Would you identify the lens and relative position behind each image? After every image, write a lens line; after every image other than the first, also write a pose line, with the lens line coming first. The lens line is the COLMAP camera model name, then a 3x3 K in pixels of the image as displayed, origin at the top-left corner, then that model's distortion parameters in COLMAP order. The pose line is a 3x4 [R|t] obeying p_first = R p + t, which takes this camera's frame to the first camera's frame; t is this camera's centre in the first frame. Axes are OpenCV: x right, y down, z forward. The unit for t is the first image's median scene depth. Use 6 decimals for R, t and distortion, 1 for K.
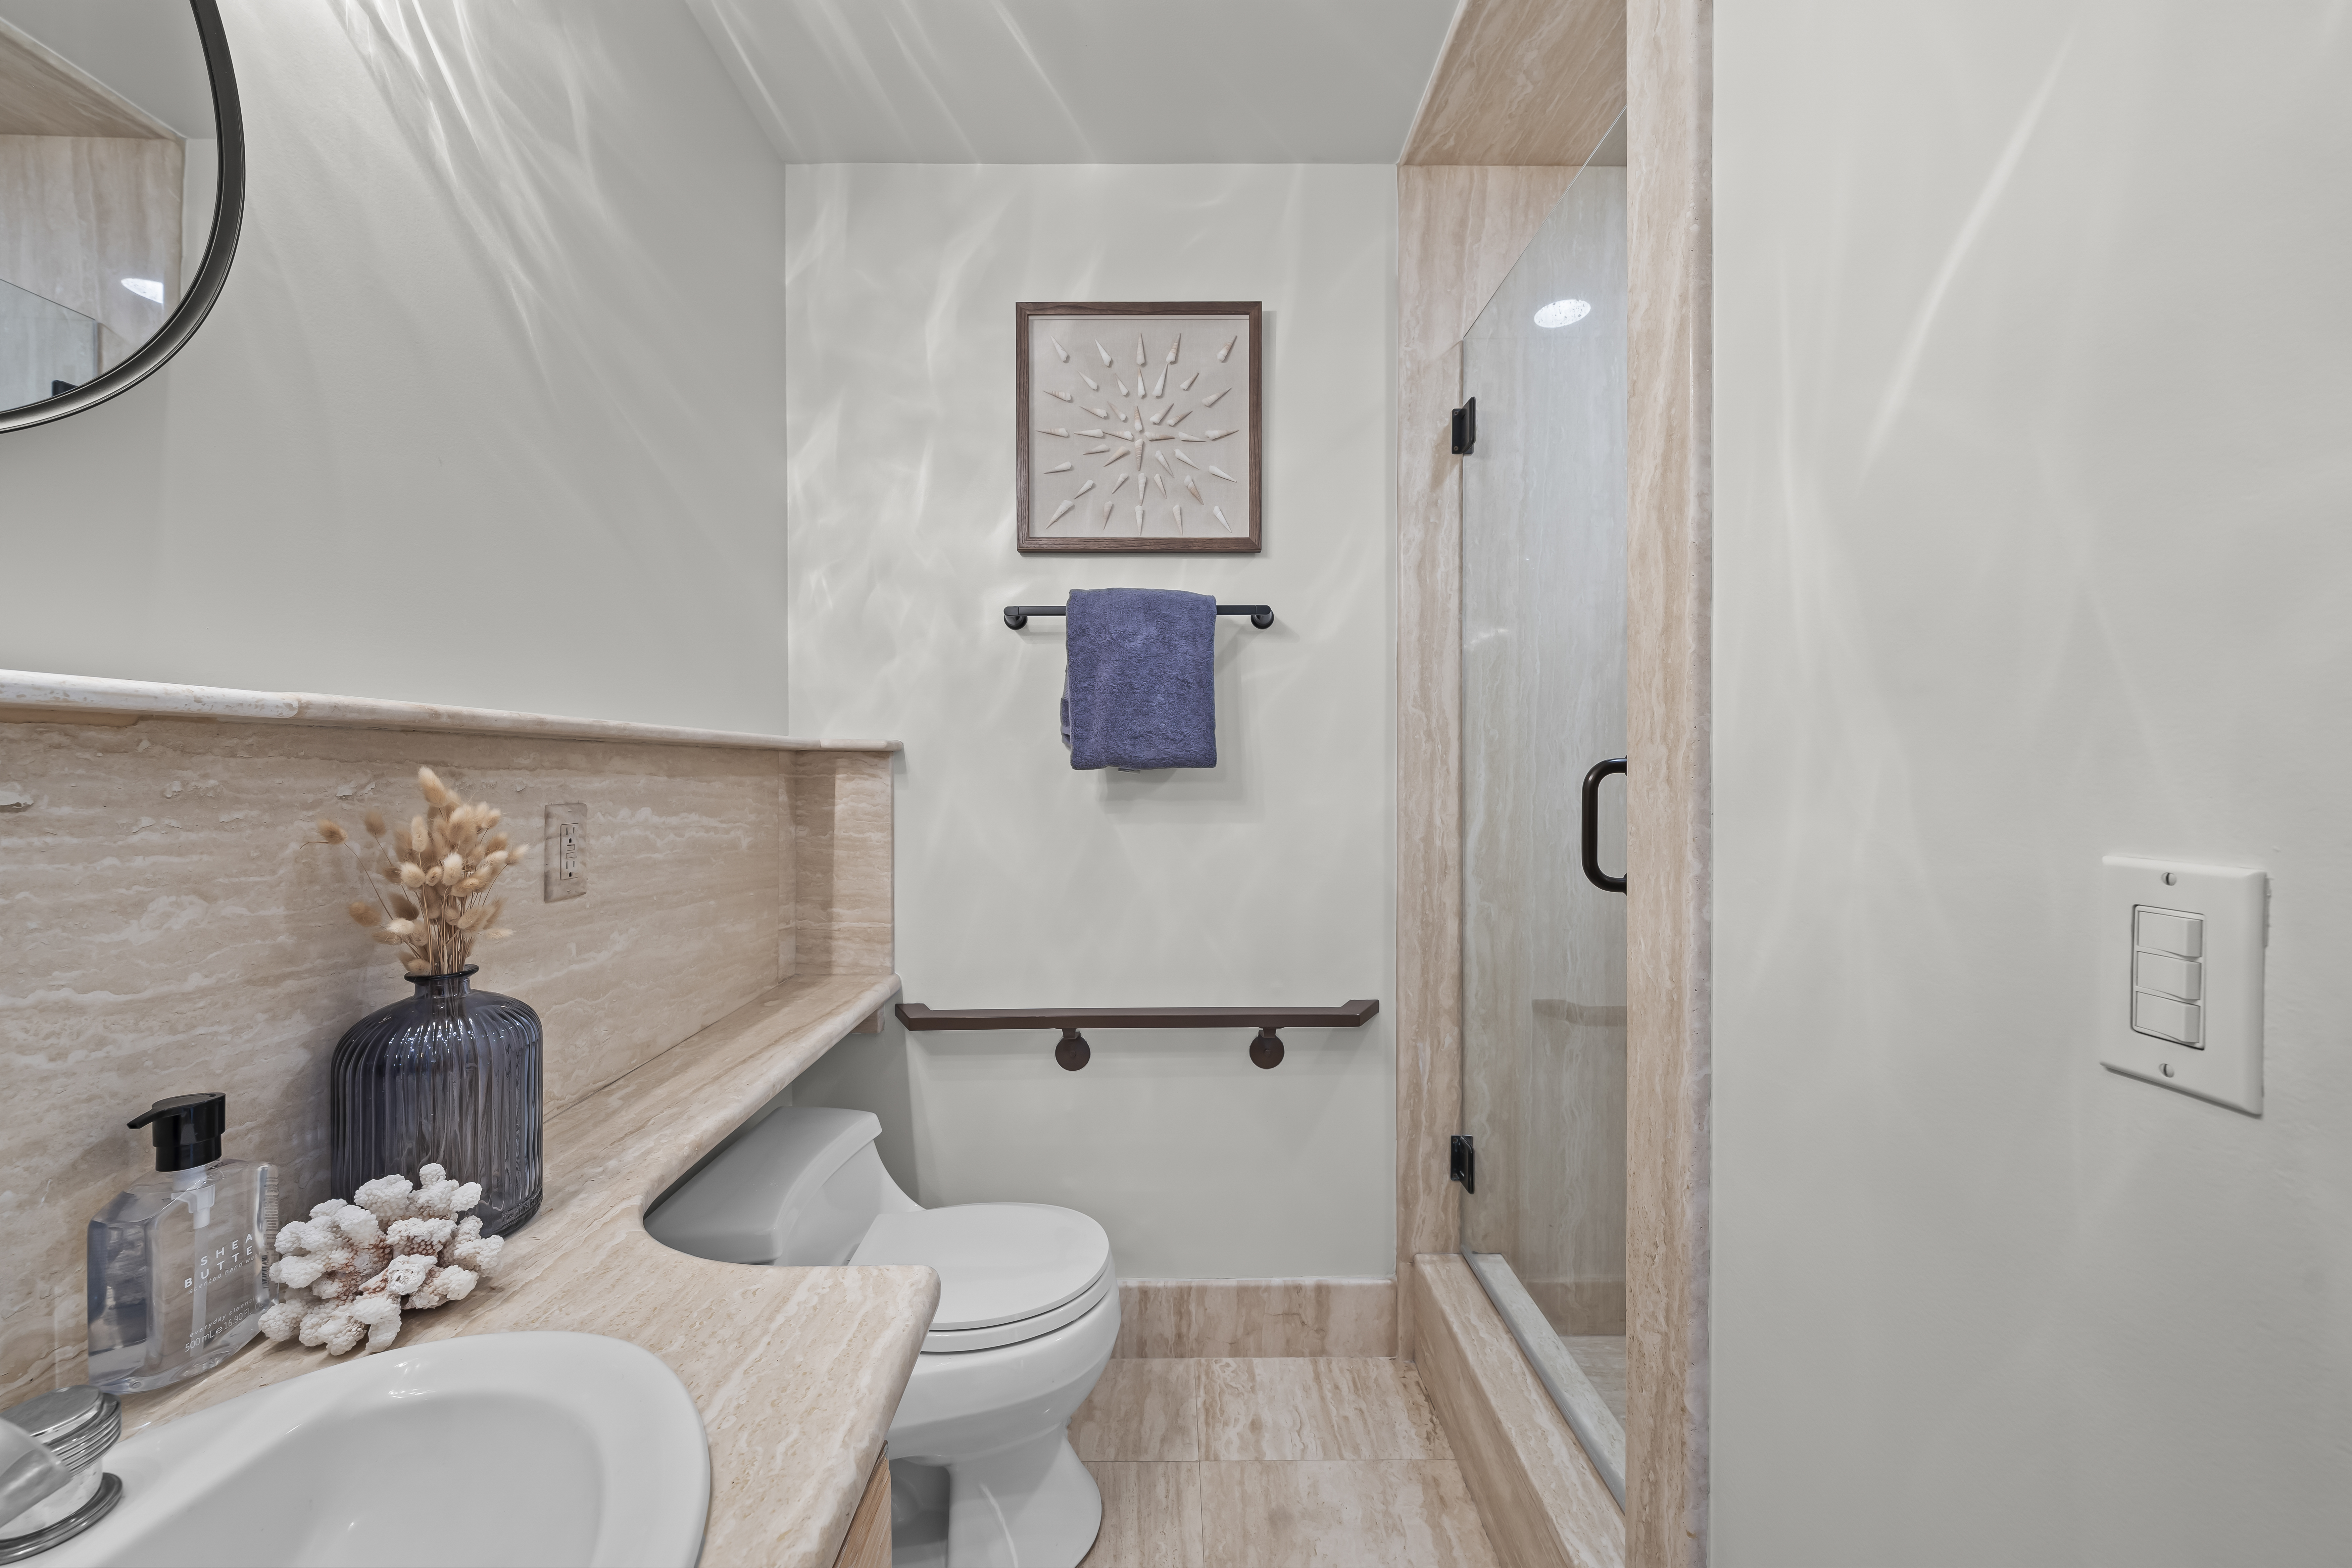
lens RADIAL K [[882.6, 0, 1177.3], [0, 882.6, 777.9], [0, 0, 1]] dist [0.001073, -0.001465]
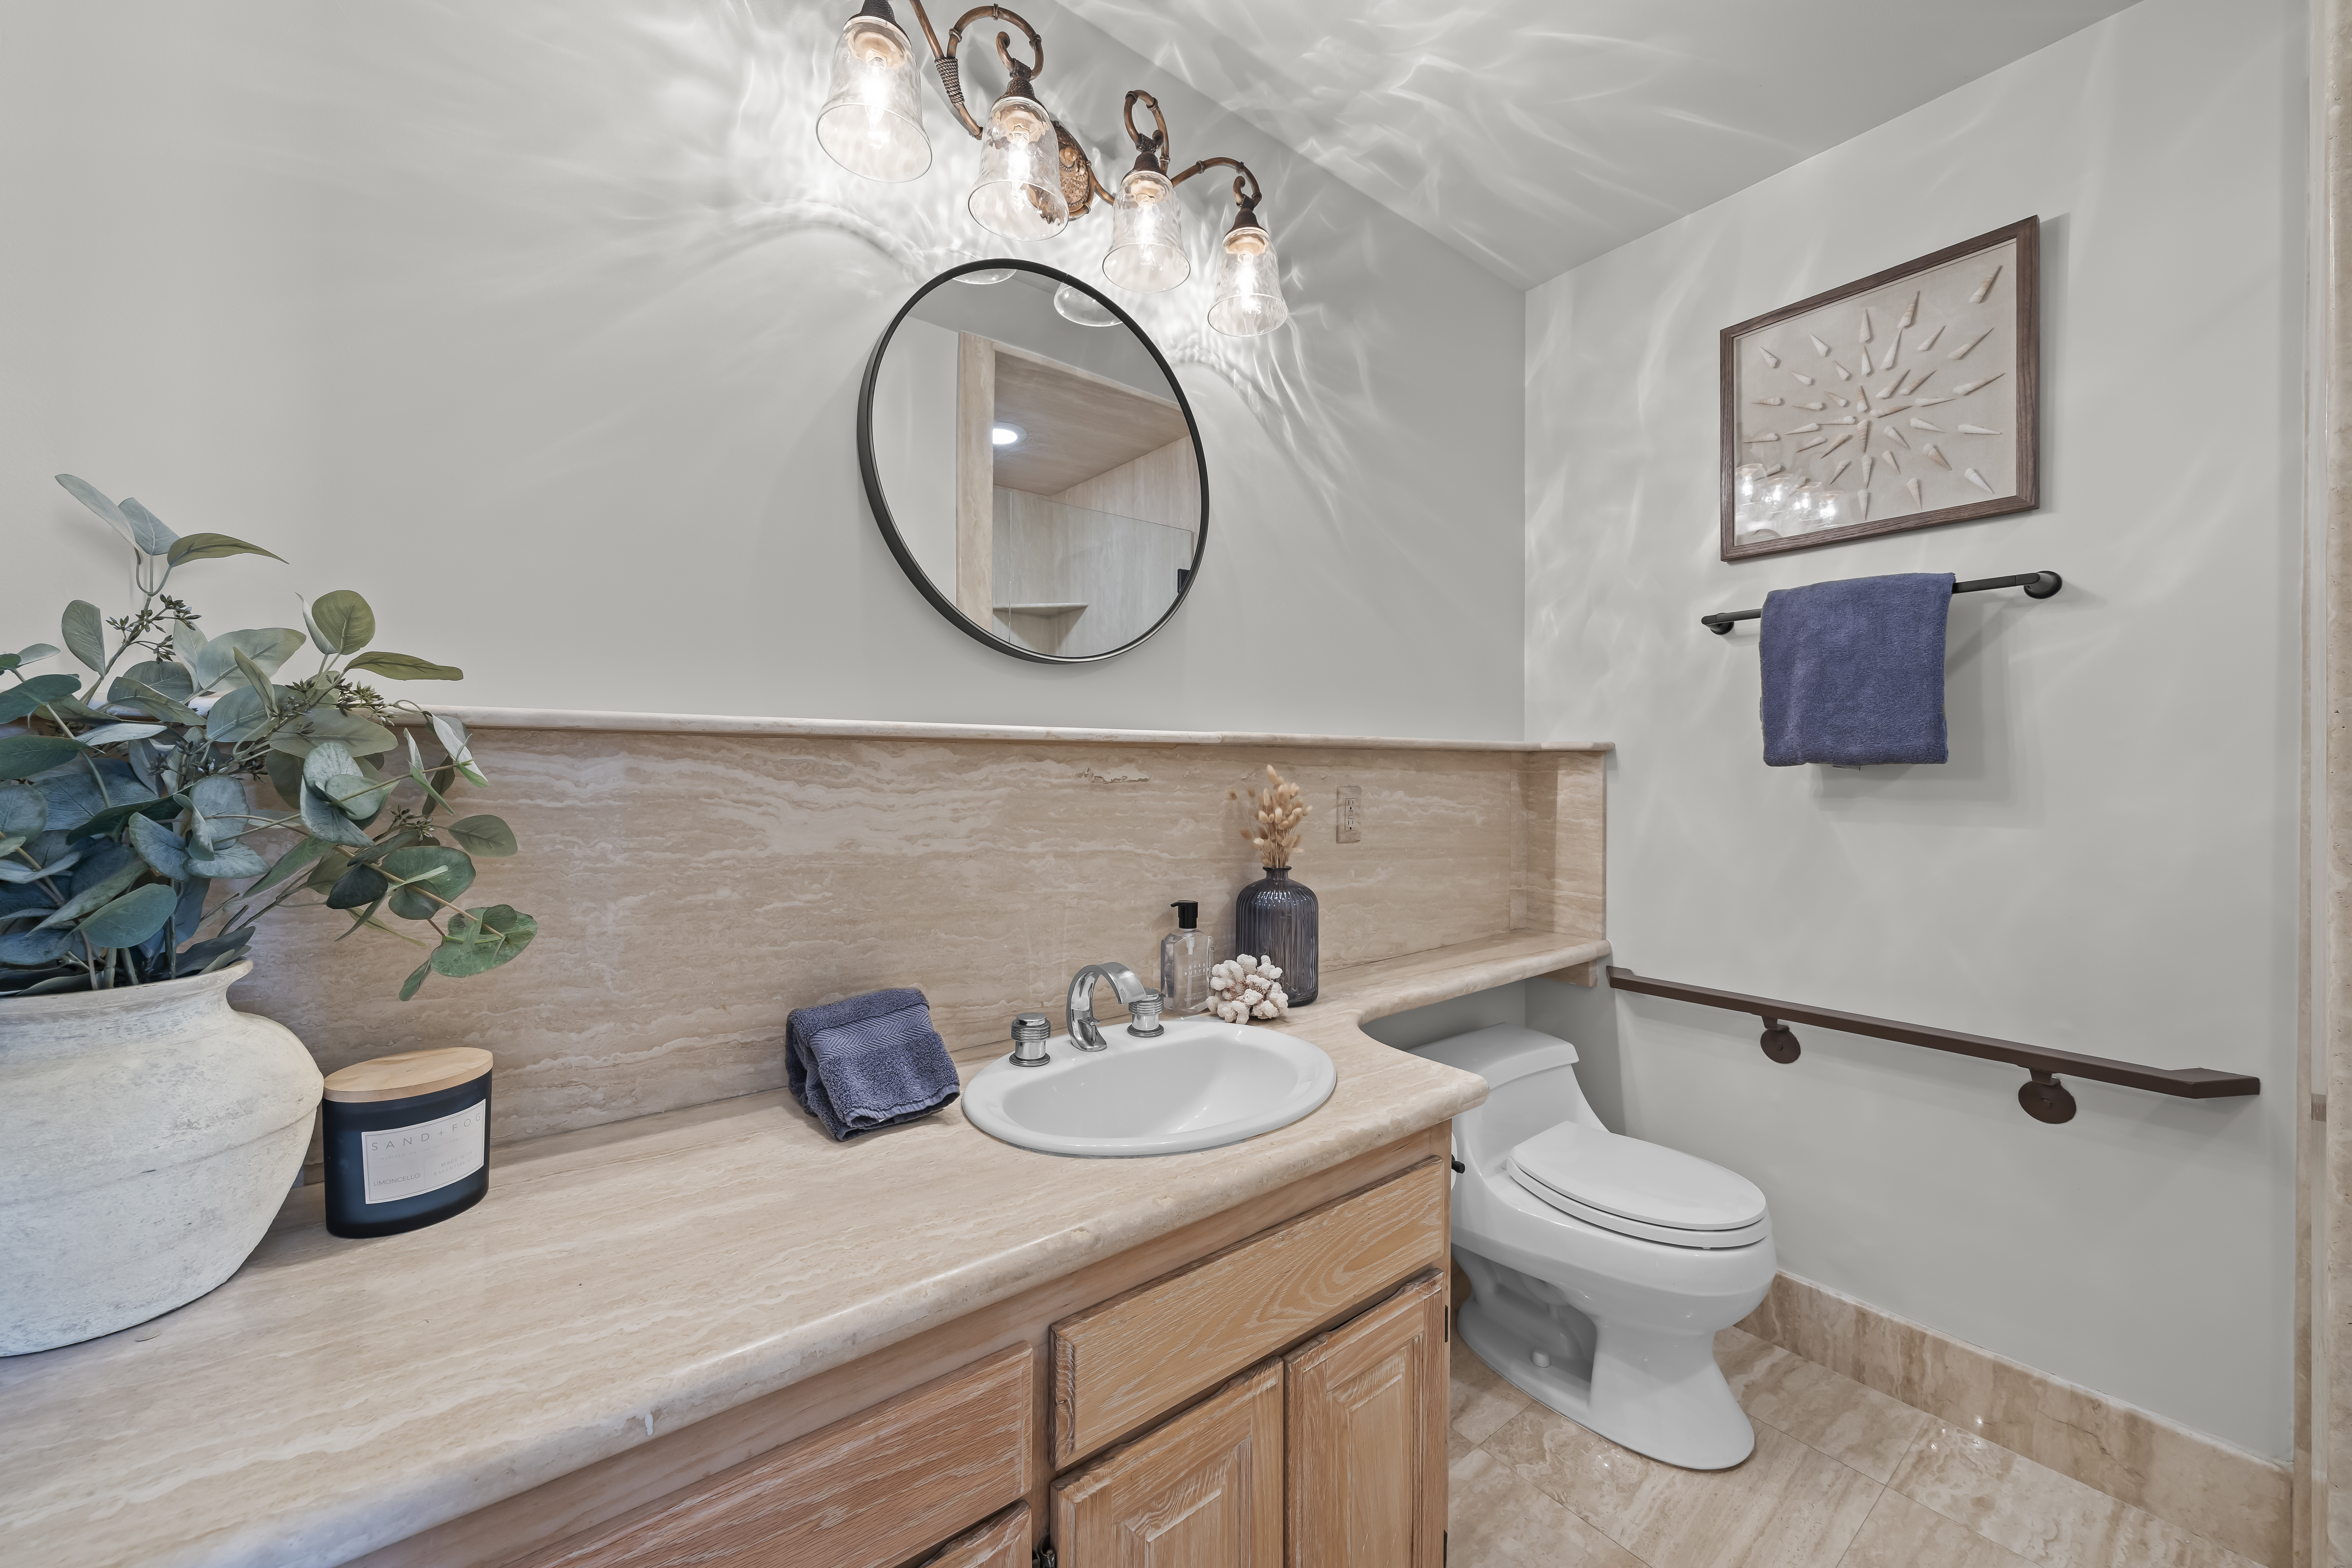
lens RADIAL K [[947.5, 0, 1173.7], [0, 947.5, 775.5], [0, 0, 1]] dist [-0.000405, 0.000699]
pose [[0.595756, 0.005444, -0.803147, 0.358282], [-0.007235, 0.999973, 0.001412, 0.005283], [0.803133, 0.004969, 0.595779, -0.221952]]
